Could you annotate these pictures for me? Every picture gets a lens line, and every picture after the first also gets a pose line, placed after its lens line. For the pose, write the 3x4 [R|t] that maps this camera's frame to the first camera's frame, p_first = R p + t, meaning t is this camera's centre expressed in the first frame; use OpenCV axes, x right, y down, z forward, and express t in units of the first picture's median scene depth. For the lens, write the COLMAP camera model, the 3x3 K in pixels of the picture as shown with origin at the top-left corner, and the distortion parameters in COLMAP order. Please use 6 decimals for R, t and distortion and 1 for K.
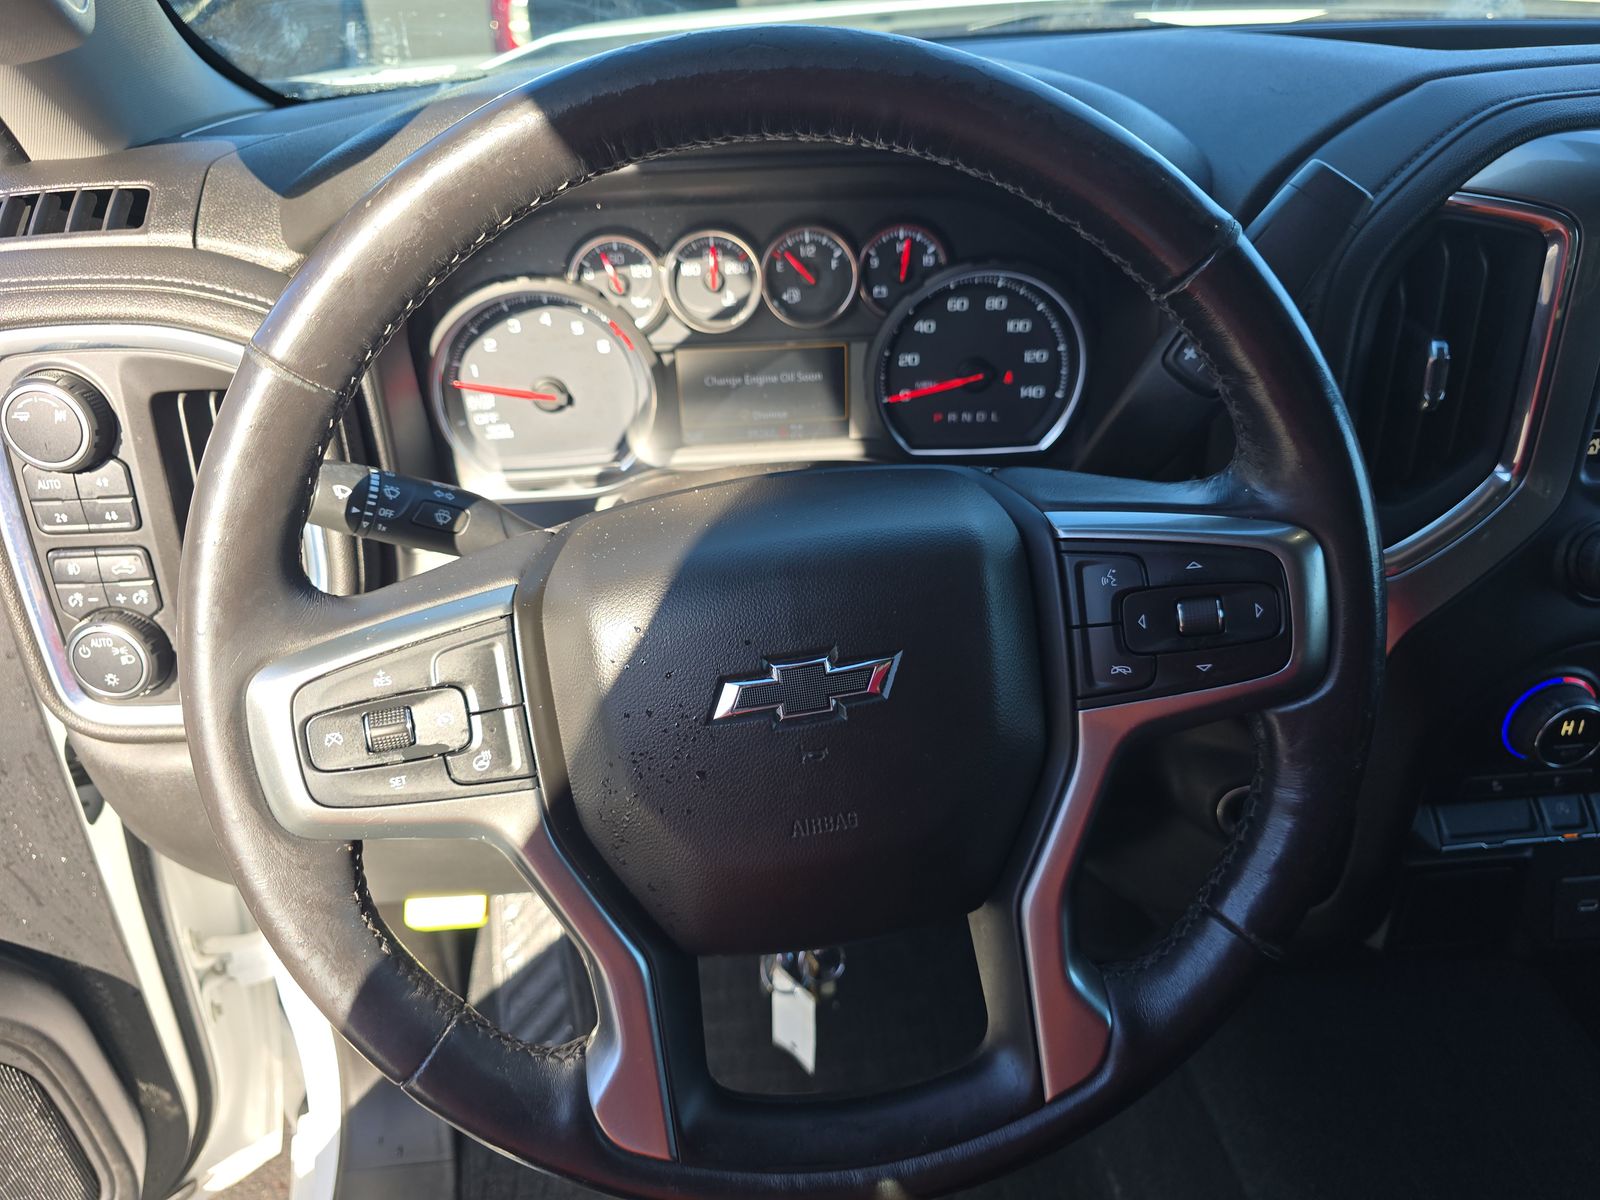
lens RADIAL K [[1072.5, 0, 800.0], [0, 1072.5, 600.0], [0, 0, 1]] dist [0.004084, 0.000623]
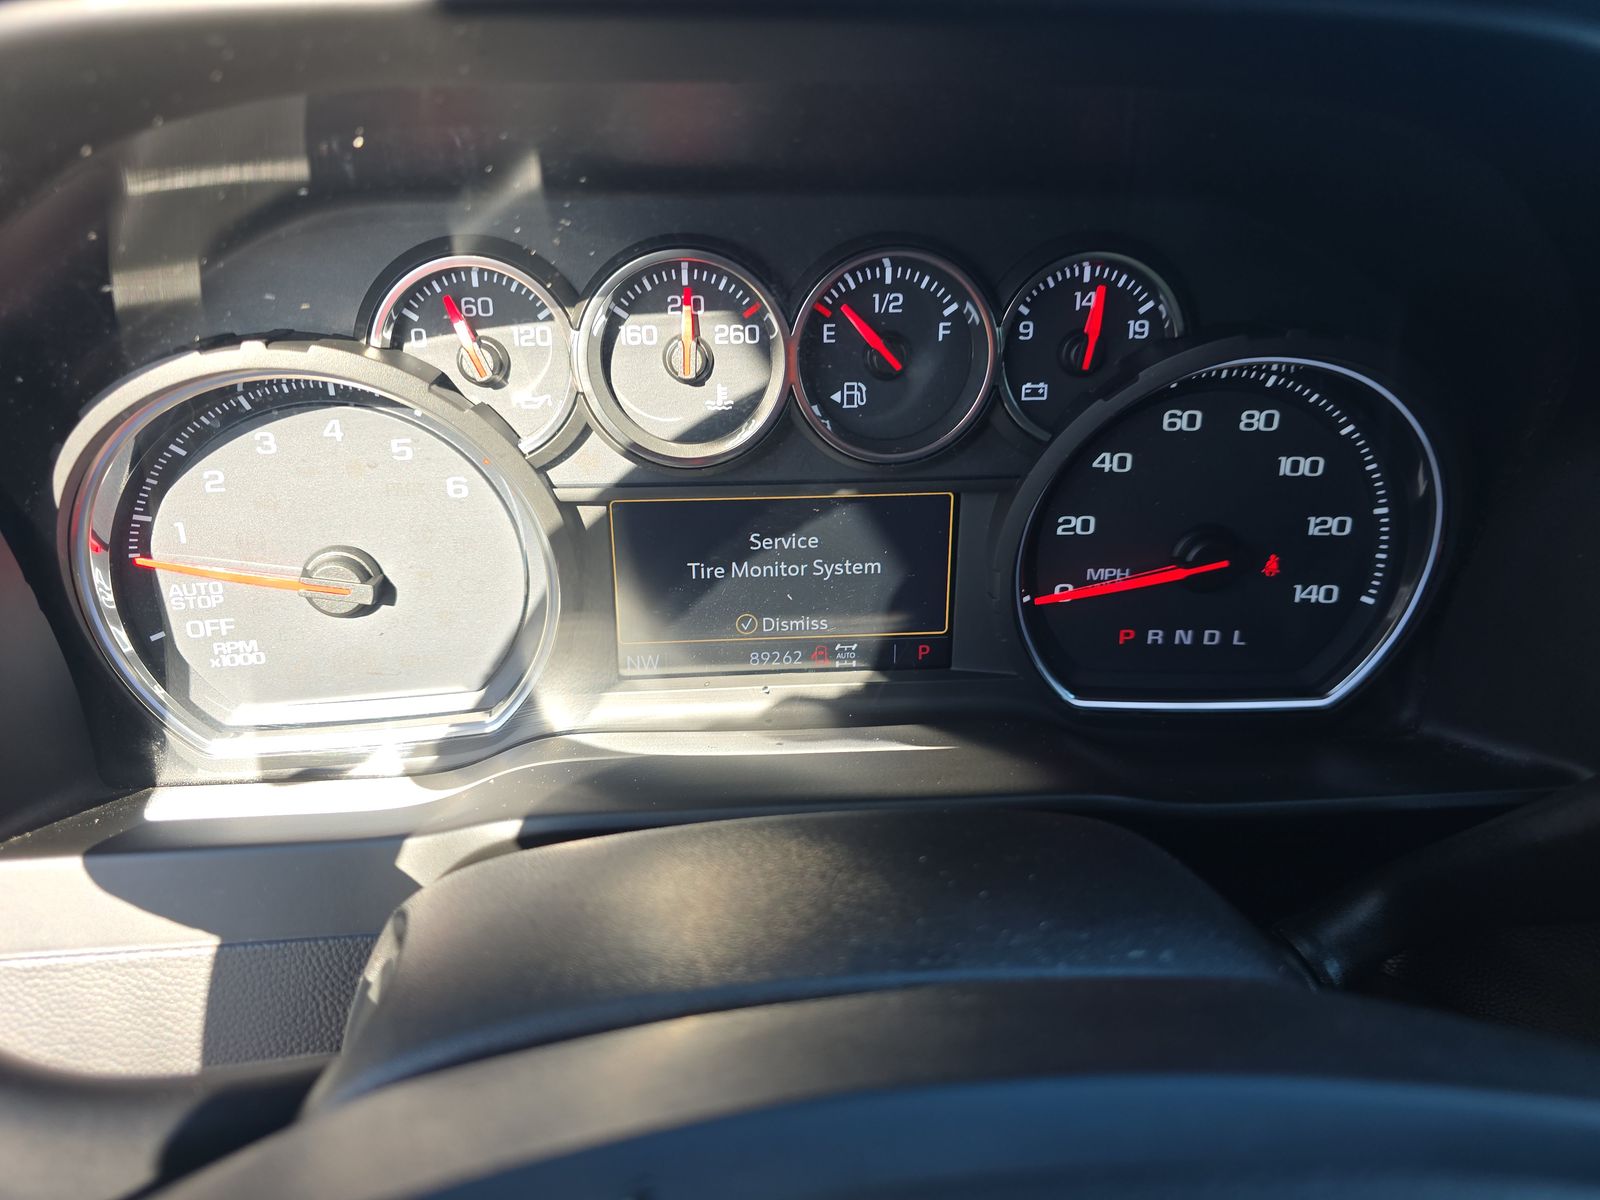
lens RADIAL K [[1066.2, 0, 800.0], [0, 1066.2, 600.0], [0, 0, 1]] dist [-0.013456, -0.002126]
pose [[0.999204, 0.031801, -0.024070, -0.015679], [-0.033554, 0.996516, -0.076352, -0.156680], [0.021558, 0.077099, 0.996790, 0.537549]]
